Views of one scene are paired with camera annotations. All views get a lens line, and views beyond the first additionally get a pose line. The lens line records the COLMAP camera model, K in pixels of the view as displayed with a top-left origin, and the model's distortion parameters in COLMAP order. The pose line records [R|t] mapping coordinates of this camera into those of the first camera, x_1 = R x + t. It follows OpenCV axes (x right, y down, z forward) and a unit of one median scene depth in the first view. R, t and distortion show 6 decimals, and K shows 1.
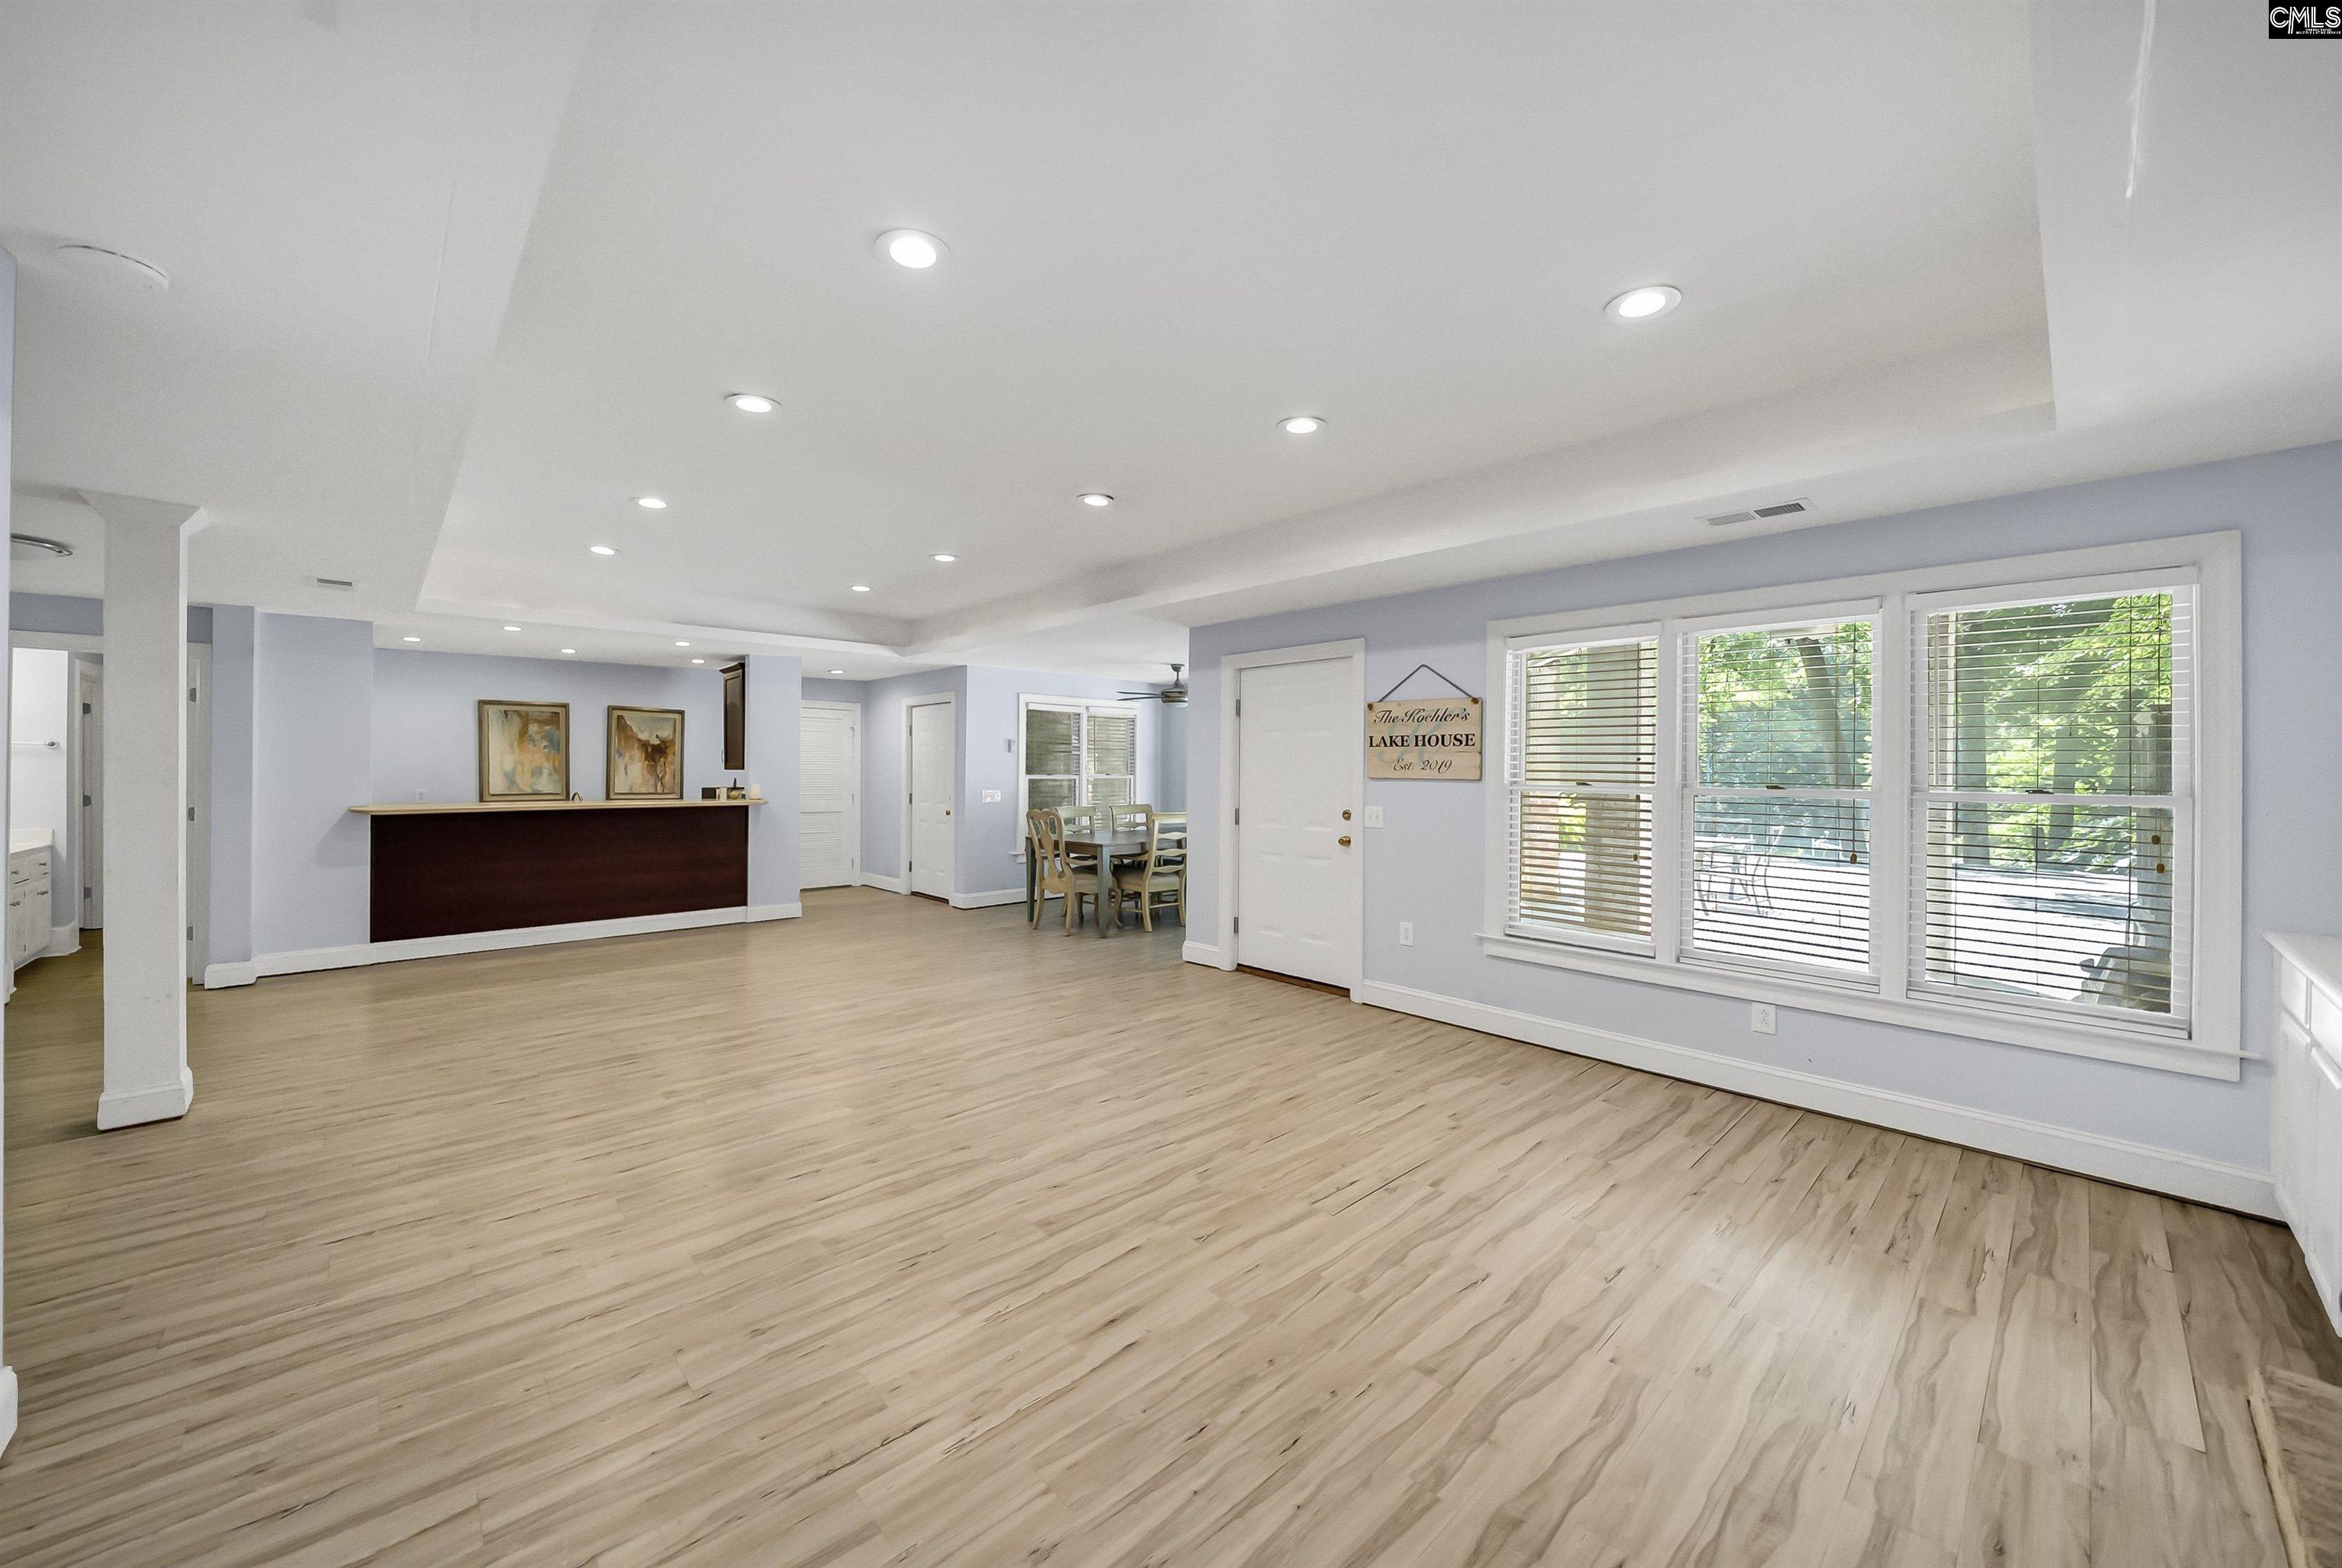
lens RADIAL K [[860.2, 0, 1161.6], [0, 860.2, 770.3], [0, 0, 1]] dist [0.001156, 0.000516]
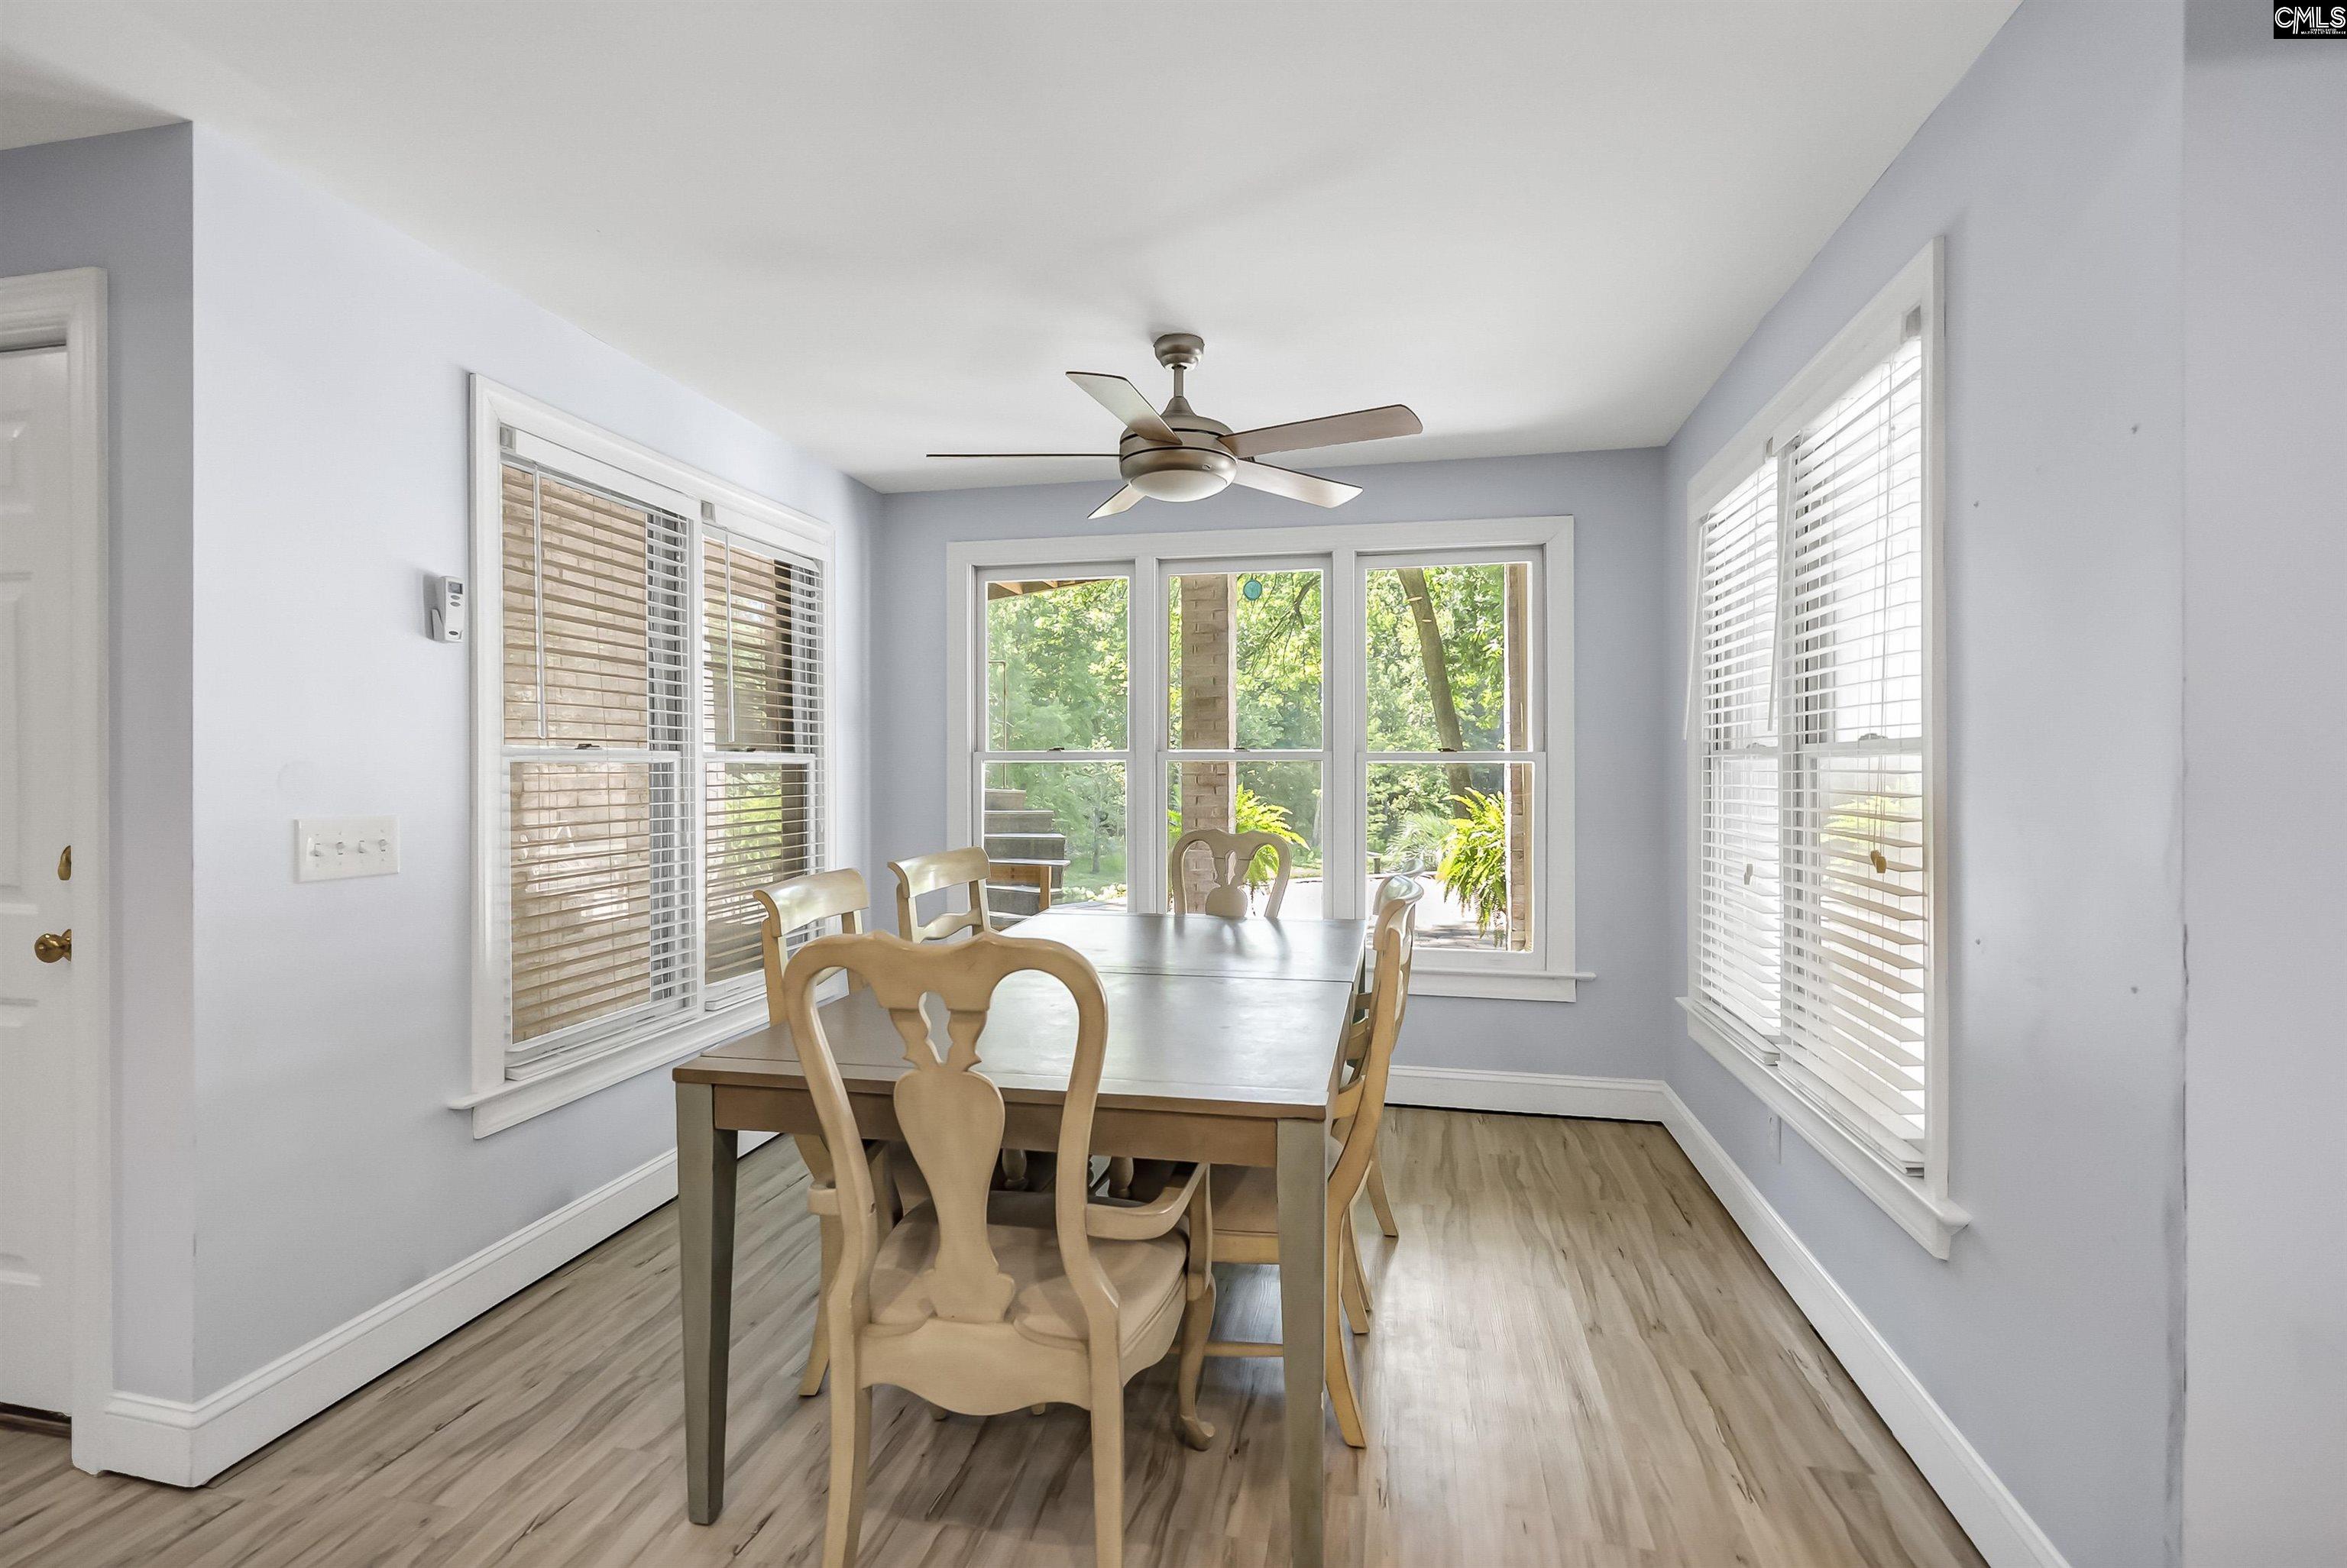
lens RADIAL K [[1179.6, 0, 1170.0], [0, 1179.6, 779.8], [0, 0, 1]] dist [0.001980, 0.000061]
pose [[0.833953, -0.003363, 0.551825, -0.185788], [0.001458, 0.999991, 0.003890, 0.013611], [-0.551833, -0.002440, 0.833951, 0.655822]]
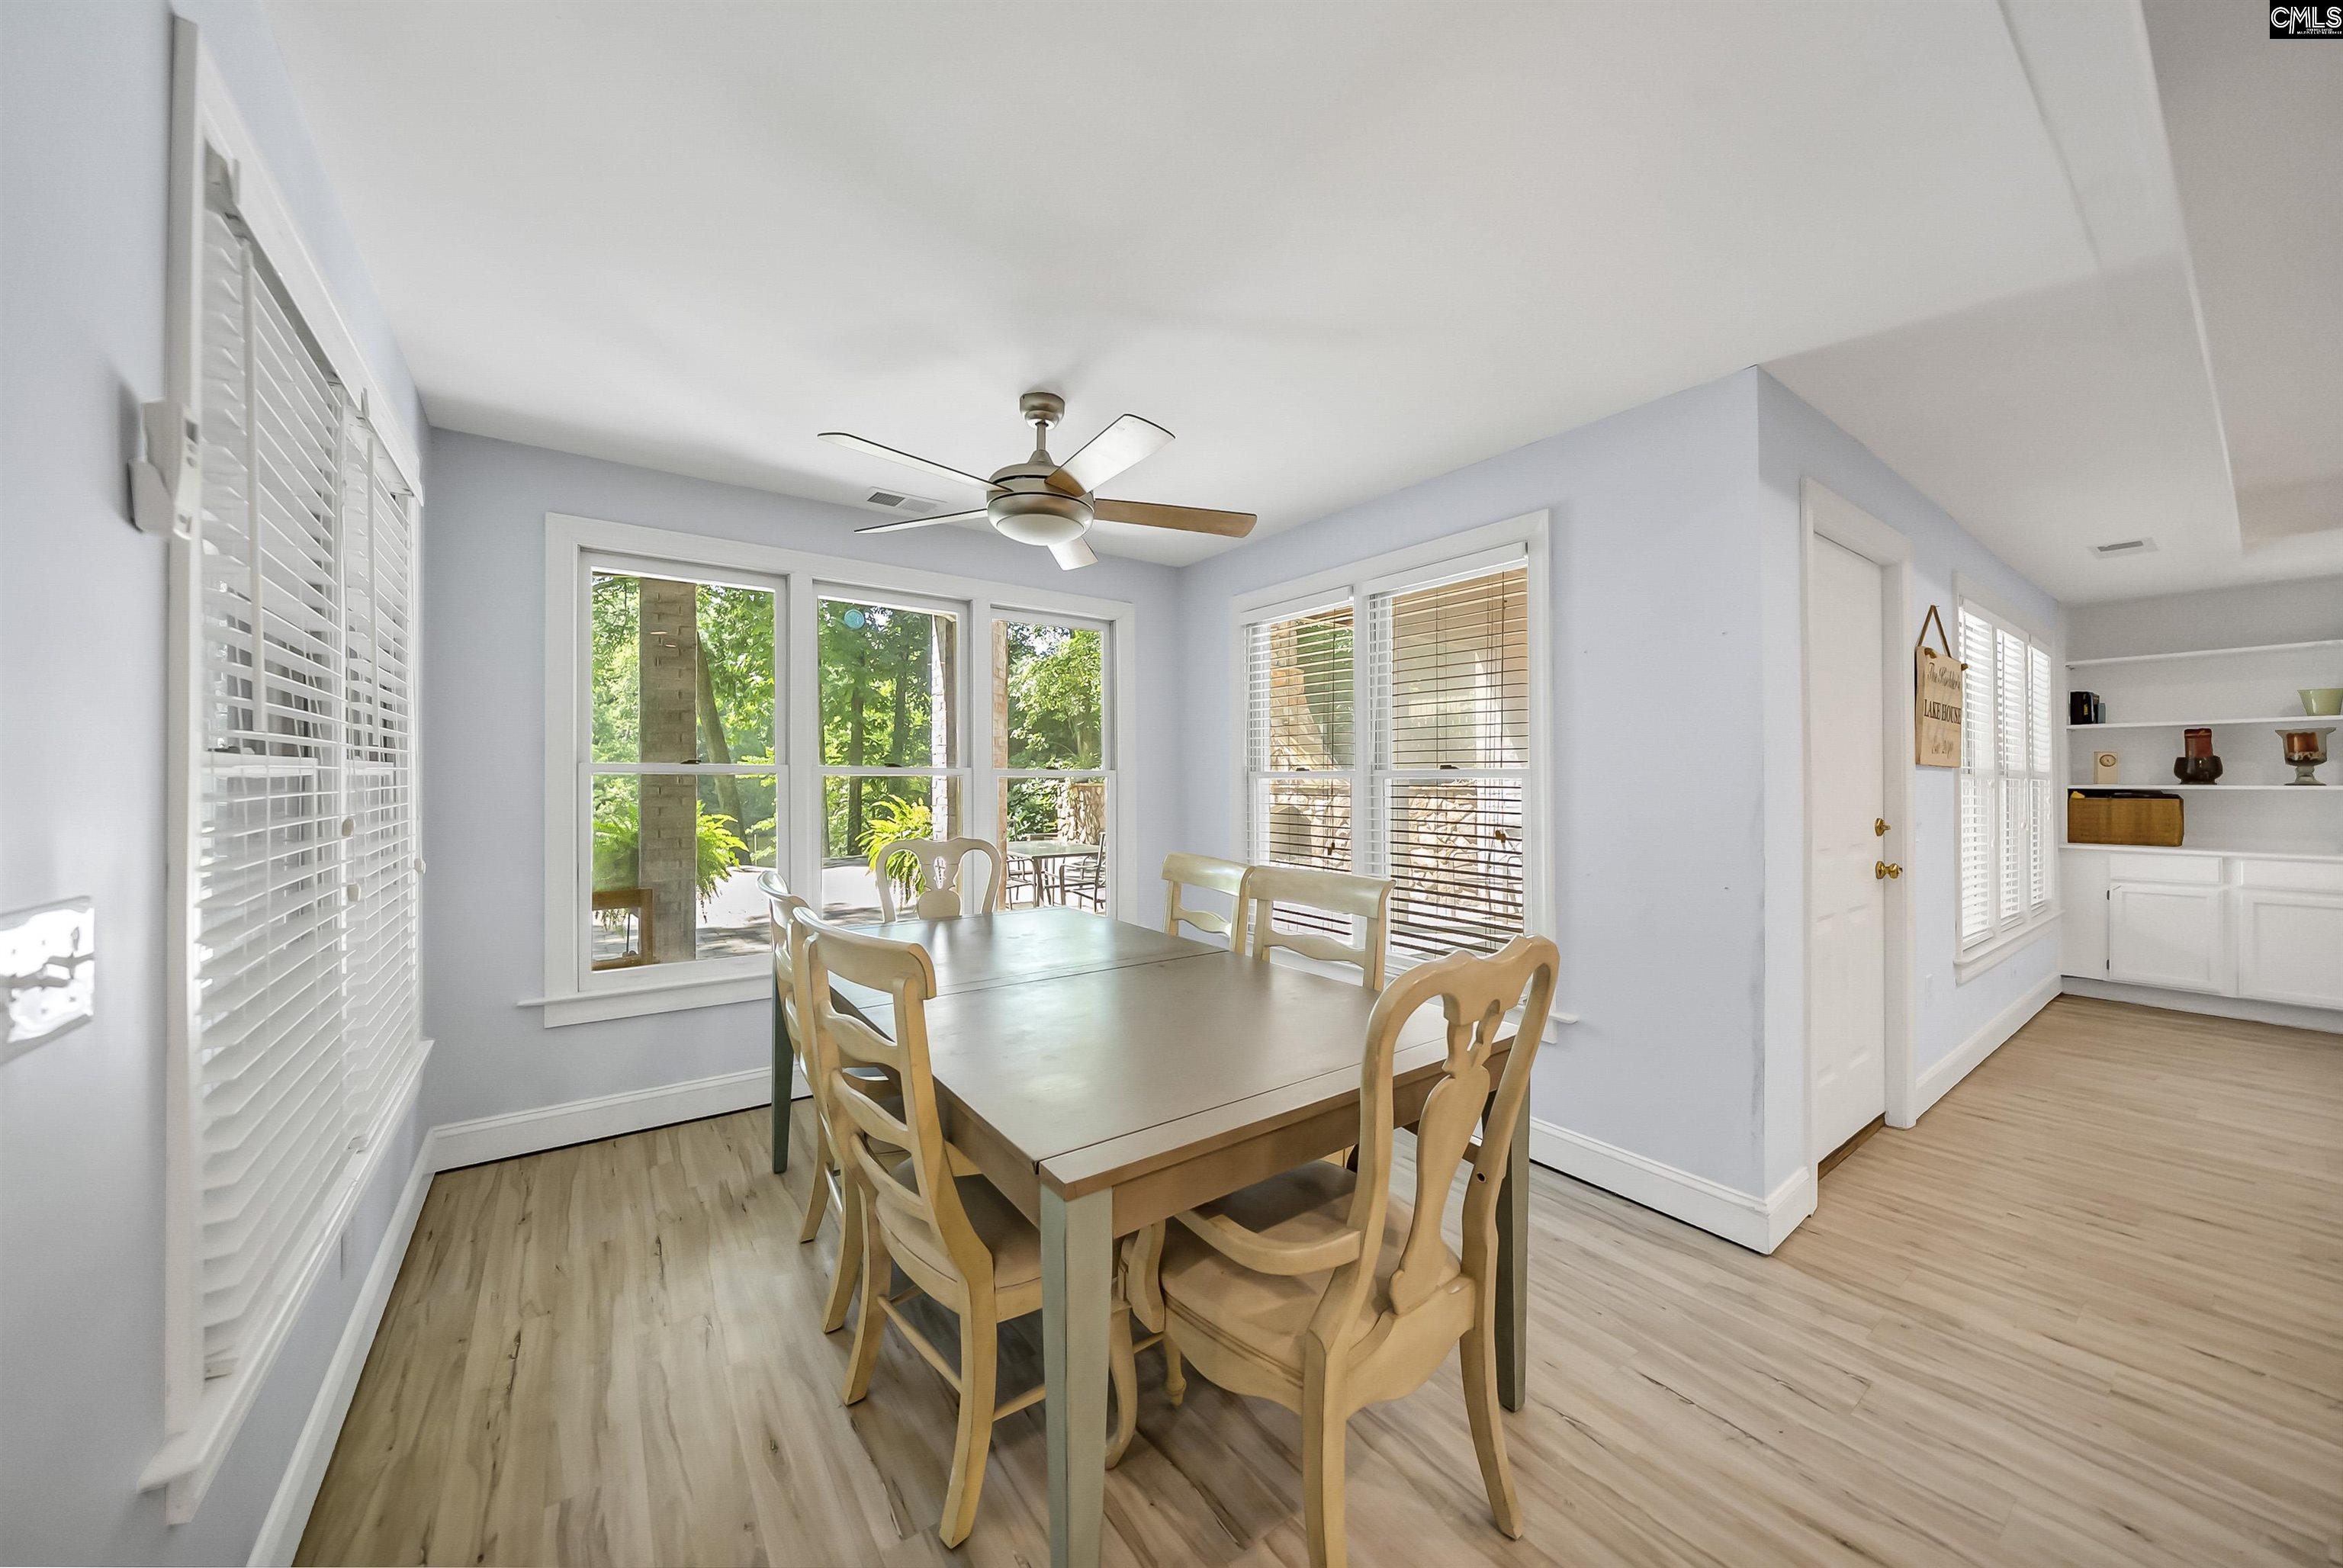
lens RADIAL K [[860.6, 0, 1152.2], [0, 860.6, 783.1], [0, 0, 1]] dist [0.001156, 0.000516]
pose [[0.104277, -0.005103, 0.994535, -0.254666], [0.002123, 0.999986, 0.004908, 0.010150], [-0.994546, 0.001600, 0.104287, 0.843323]]
